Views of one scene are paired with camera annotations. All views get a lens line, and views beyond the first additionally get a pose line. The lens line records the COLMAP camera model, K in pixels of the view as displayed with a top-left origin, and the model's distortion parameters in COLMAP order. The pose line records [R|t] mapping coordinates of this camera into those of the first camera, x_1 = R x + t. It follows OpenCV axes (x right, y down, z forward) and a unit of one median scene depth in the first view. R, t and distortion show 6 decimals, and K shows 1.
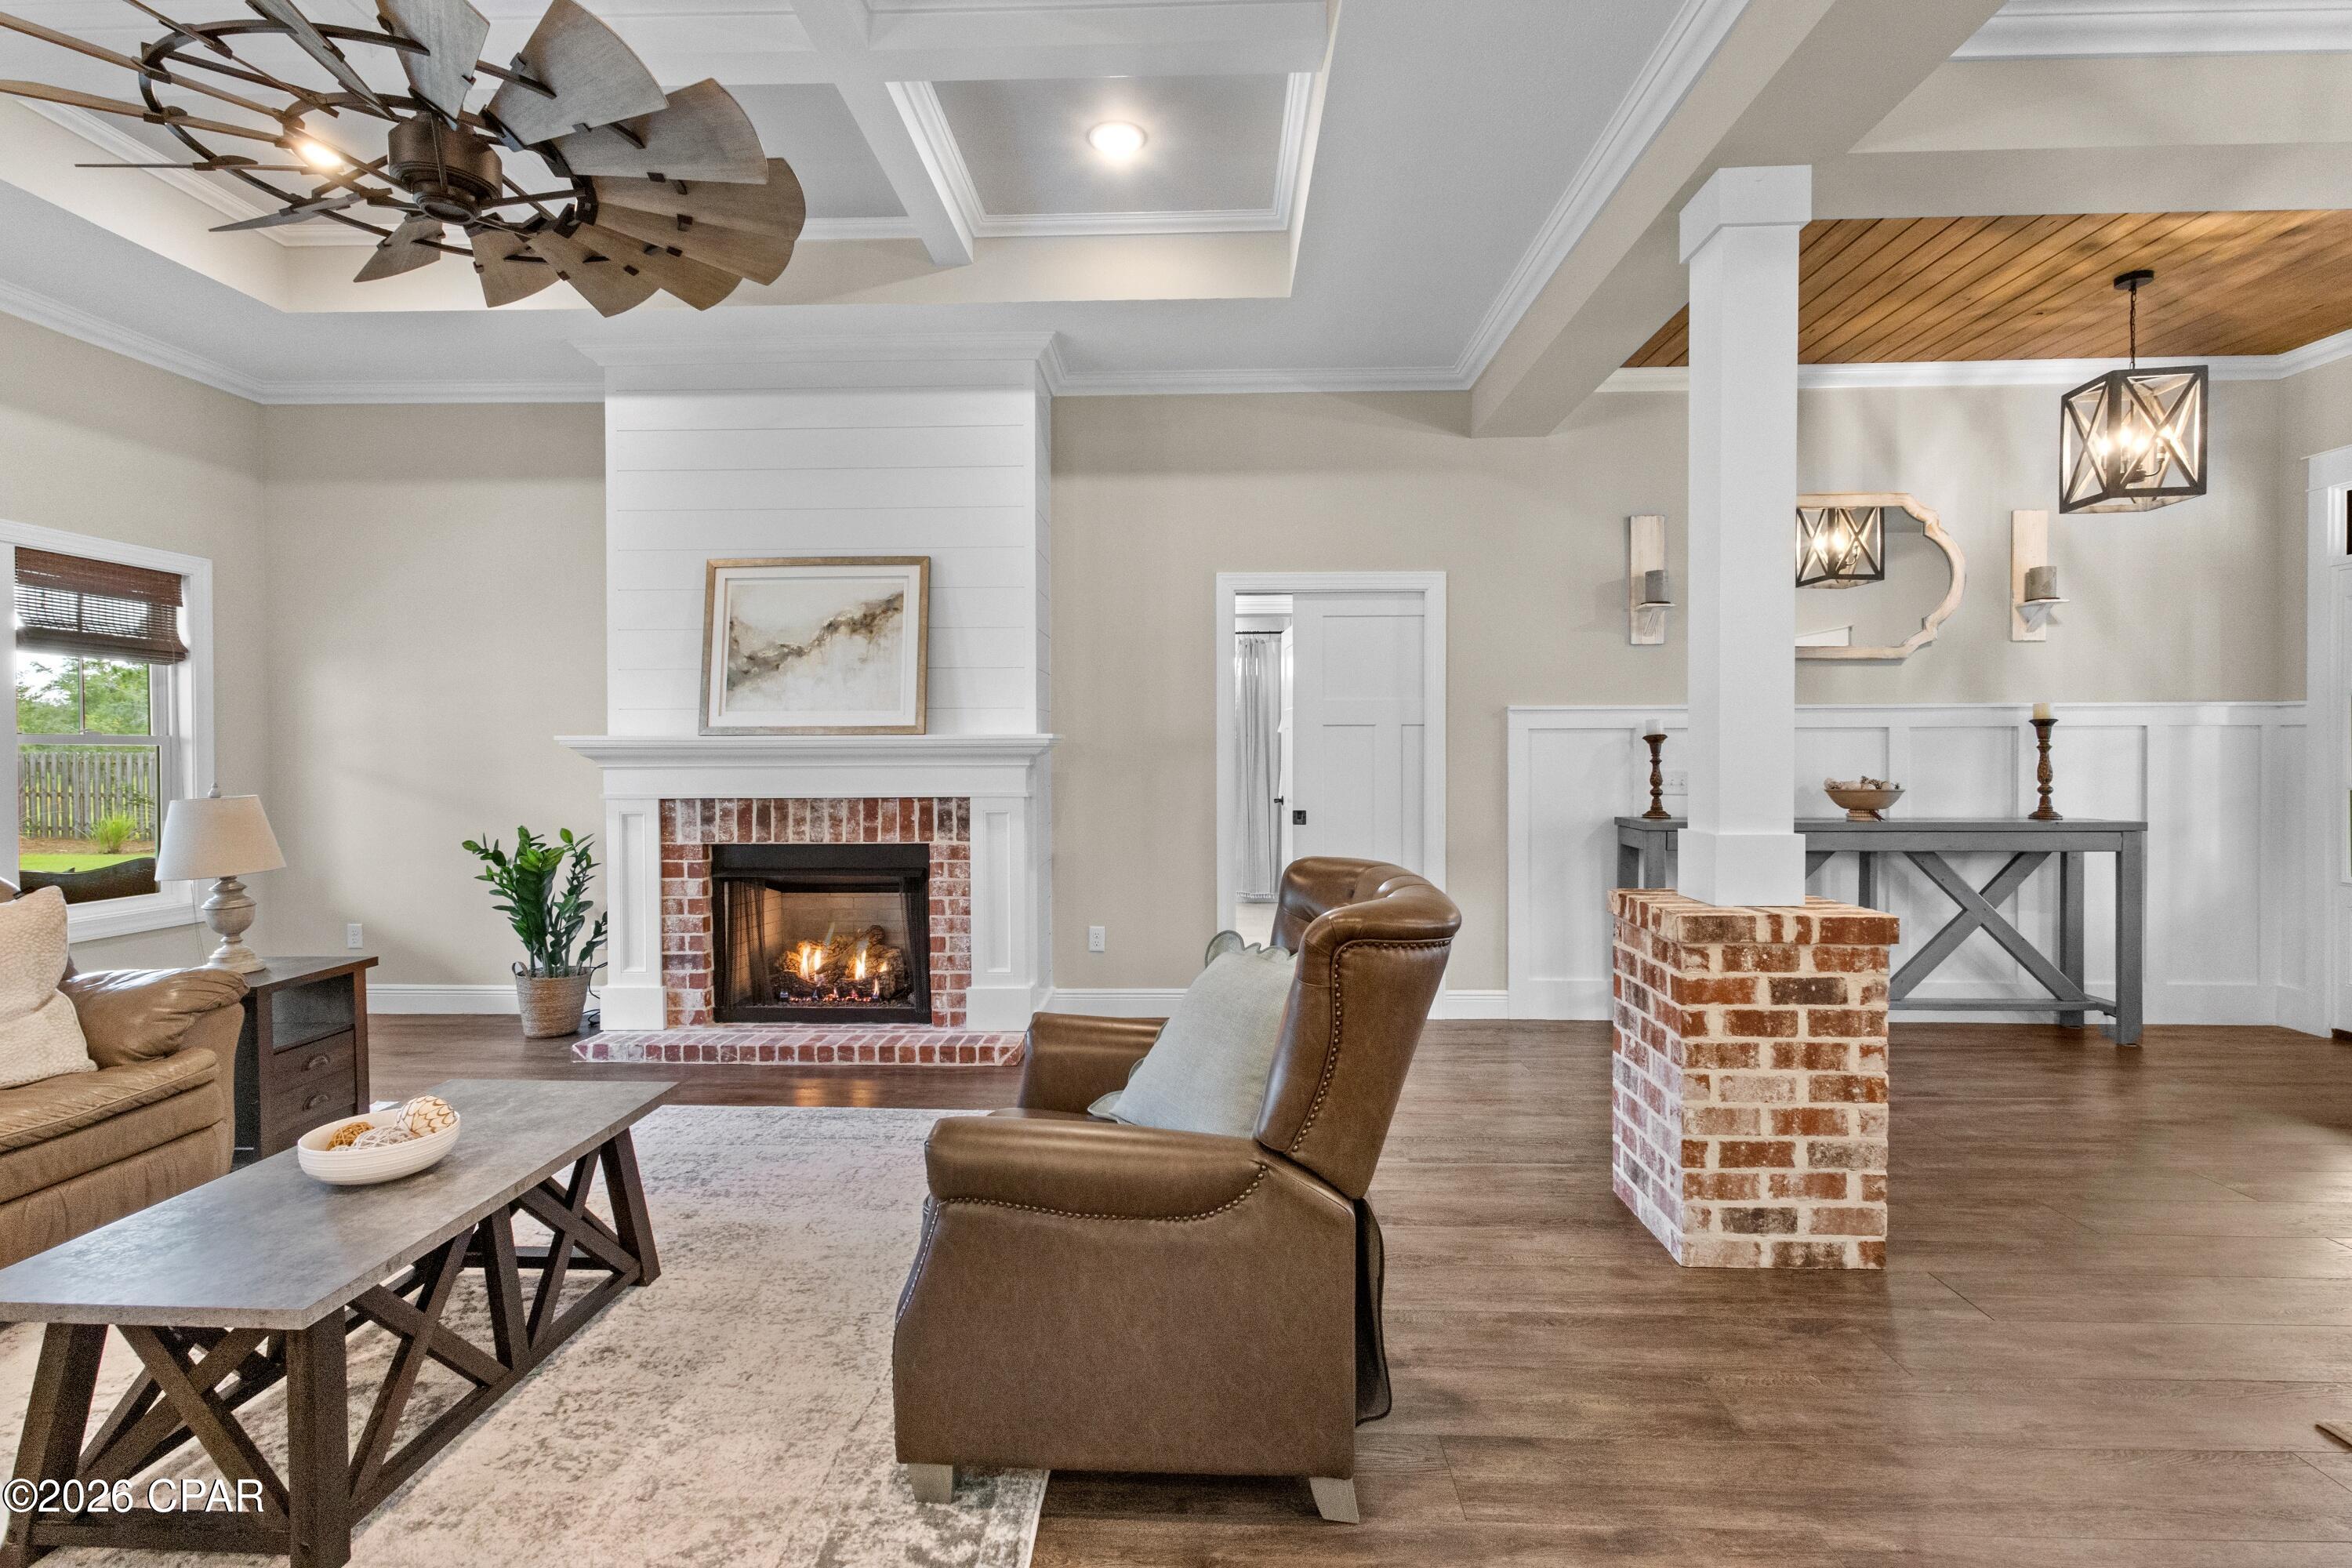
lens RADIAL K [[1099.4, 0, 1168.7], [0, 1099.4, 764.1], [0, 0, 1]] dist [-0.001568, 0.003717]
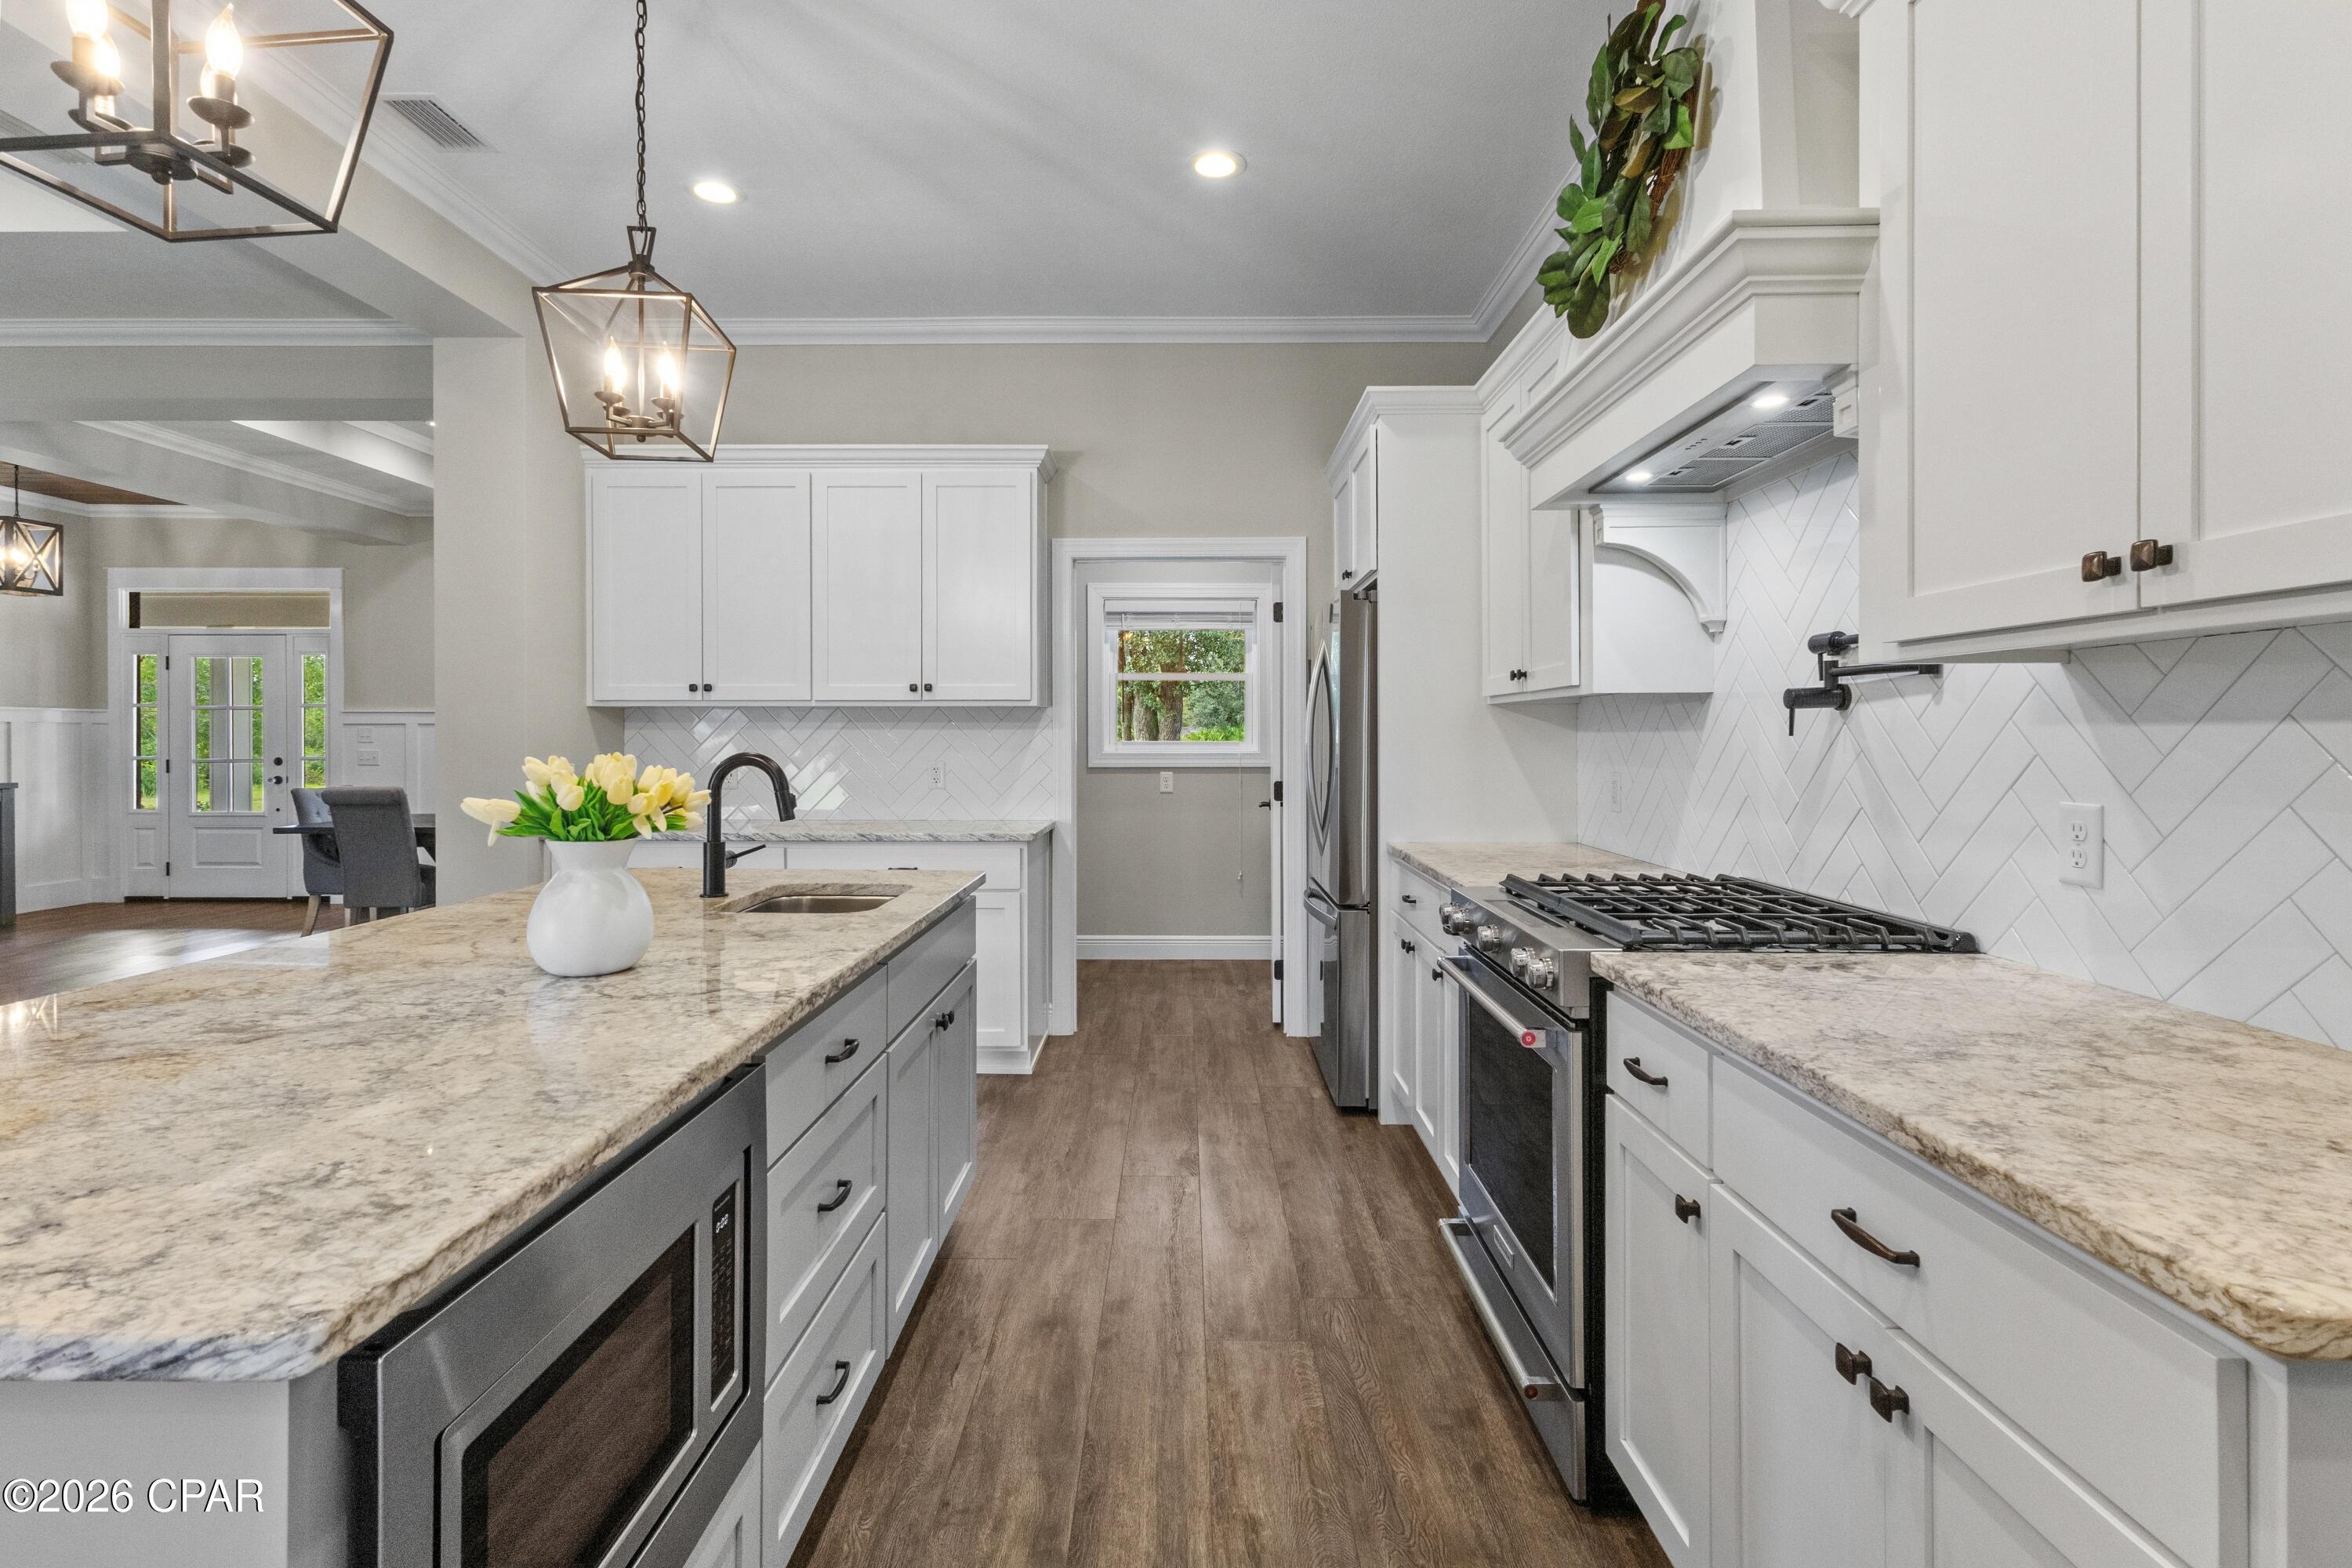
lens RADIAL K [[1099.4, 0, 1161.3], [0, 1099.4, 746.4], [0, 0, 1]] dist [-0.001568, 0.003717]
pose [[-0.023781, -0.005473, 0.999702, -0.783514], [0.008693, 0.999946, 0.005681, 0.004806], [-0.999679, 0.008826, -0.023732, -0.651256]]
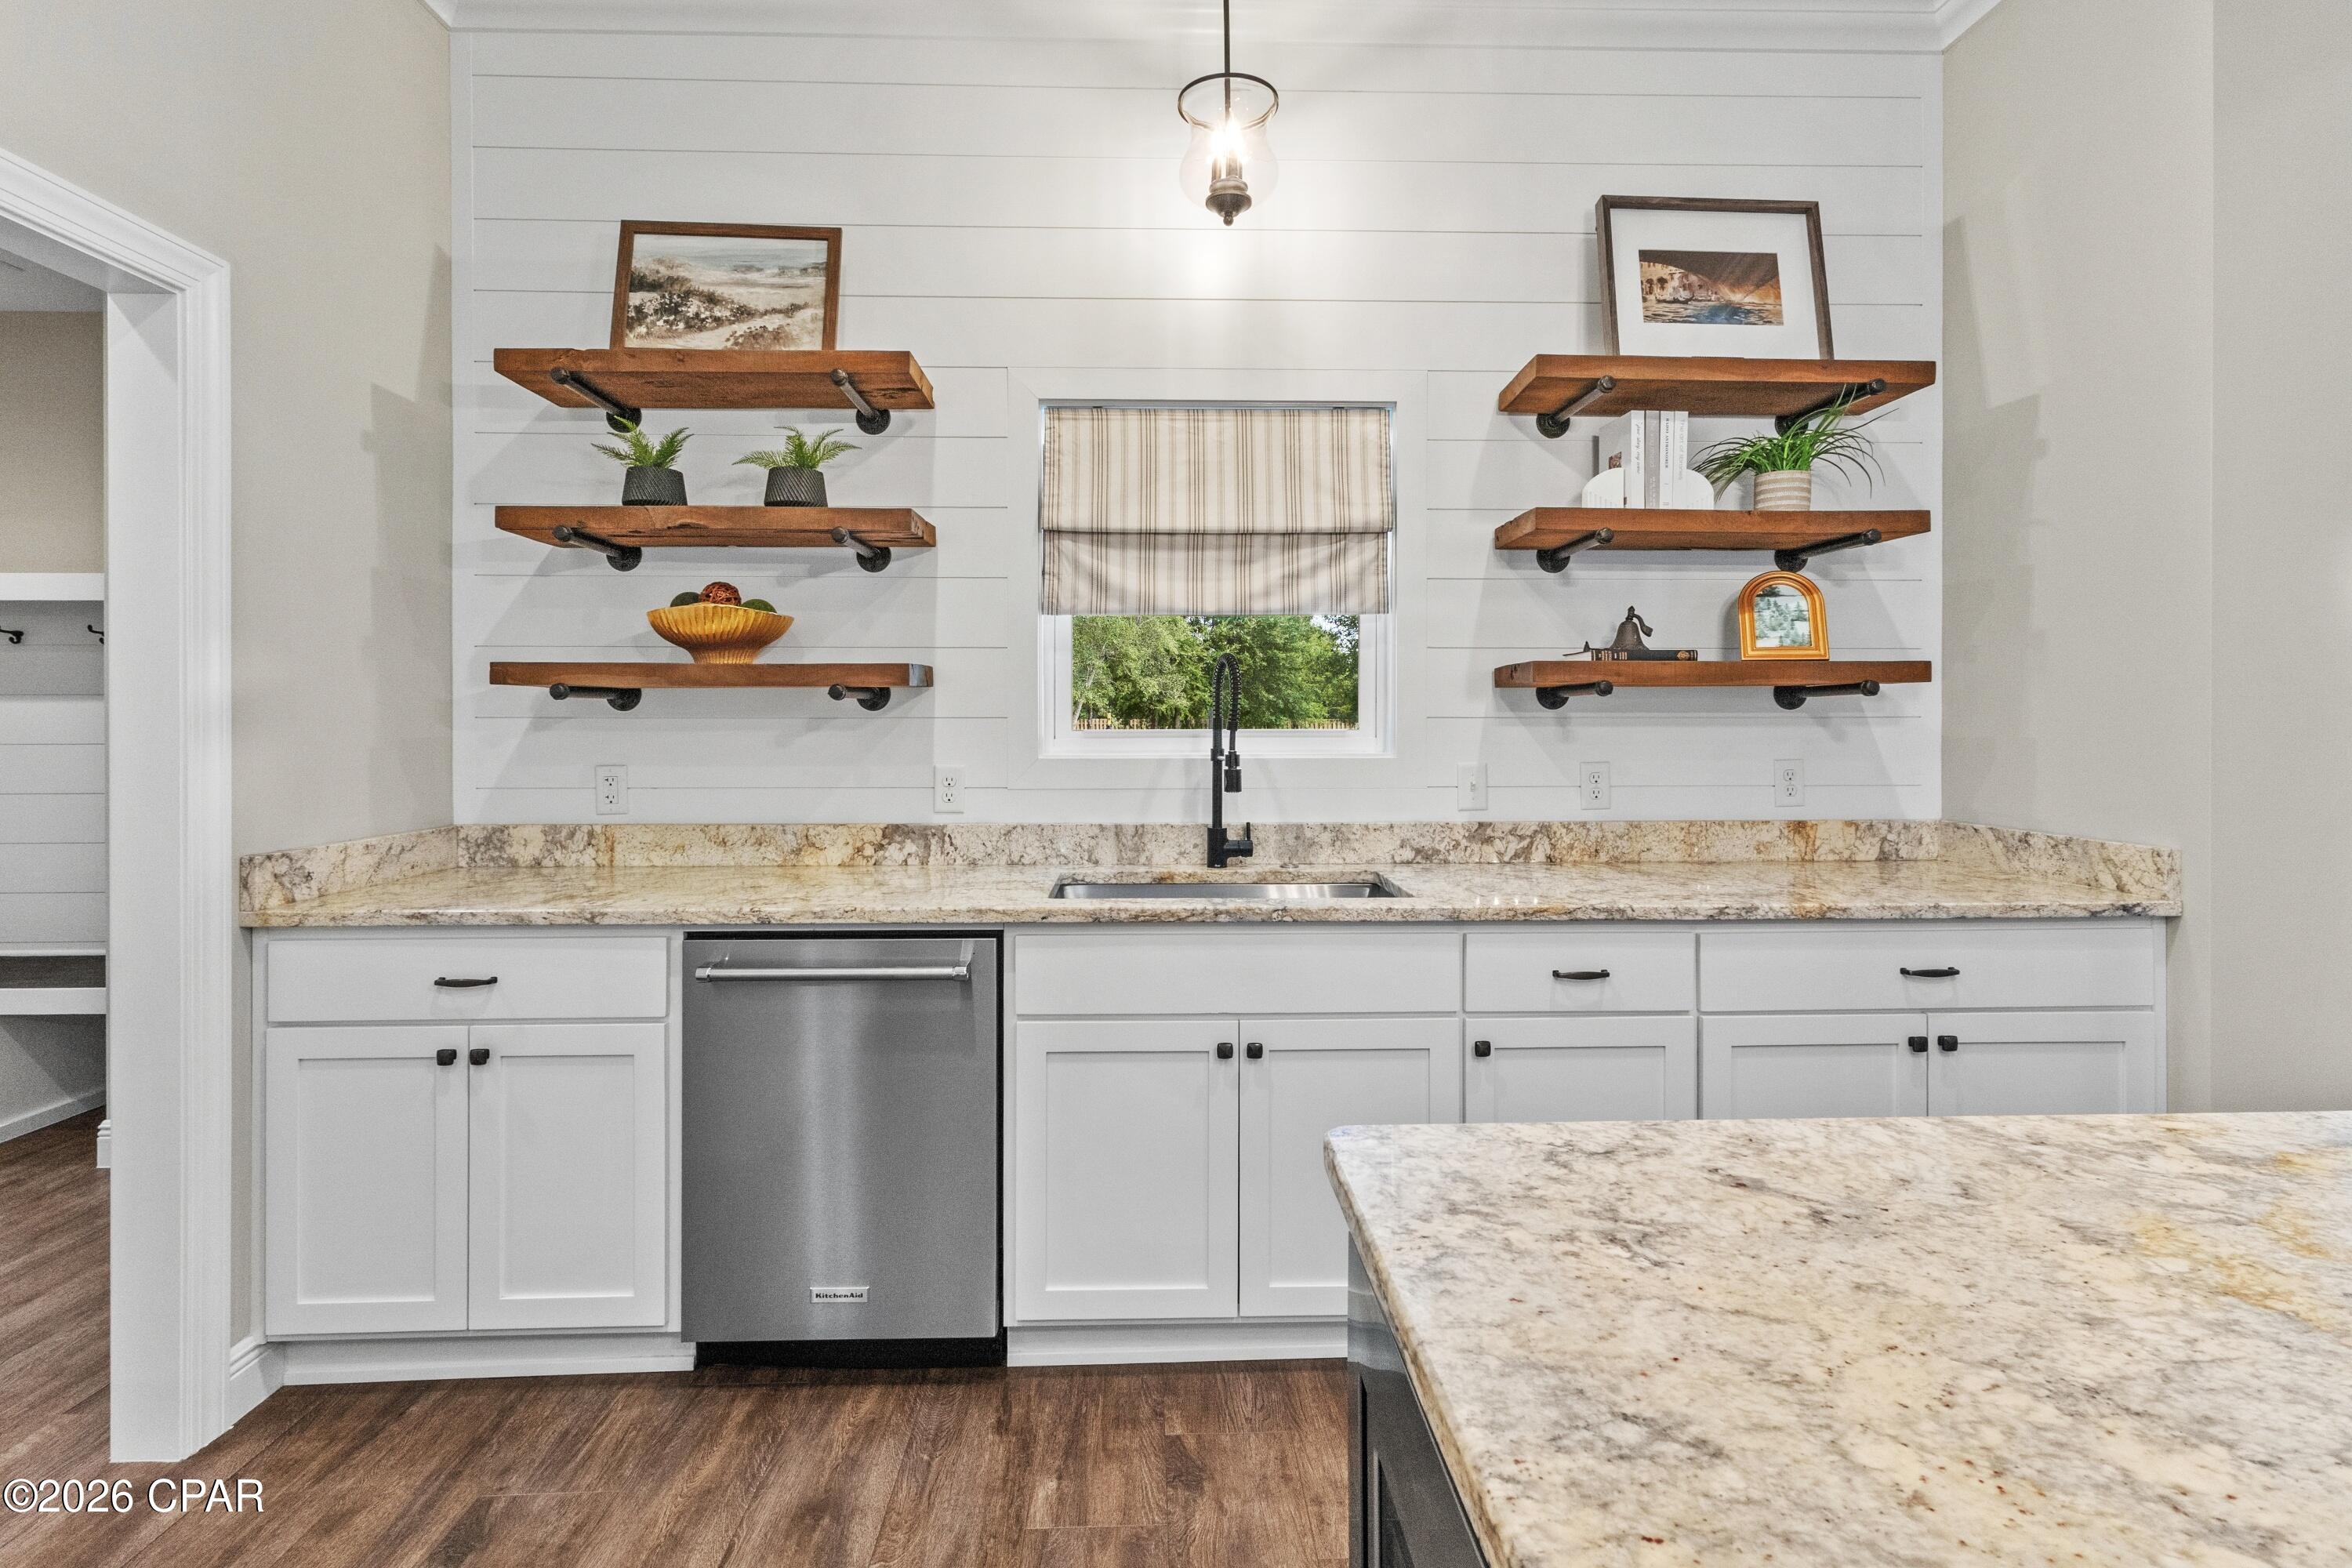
lens RADIAL K [[1099.4, 0, 1170.7], [0, 1099.4, 723.0], [0, 0, 1]] dist [-0.001568, 0.003717]
pose [[0.075452, 0.002499, -0.997146, -0.425206], [-0.007551, 0.999970, 0.001935, 0.003108], [0.997121, 0.007383, 0.075469, -0.587483]]
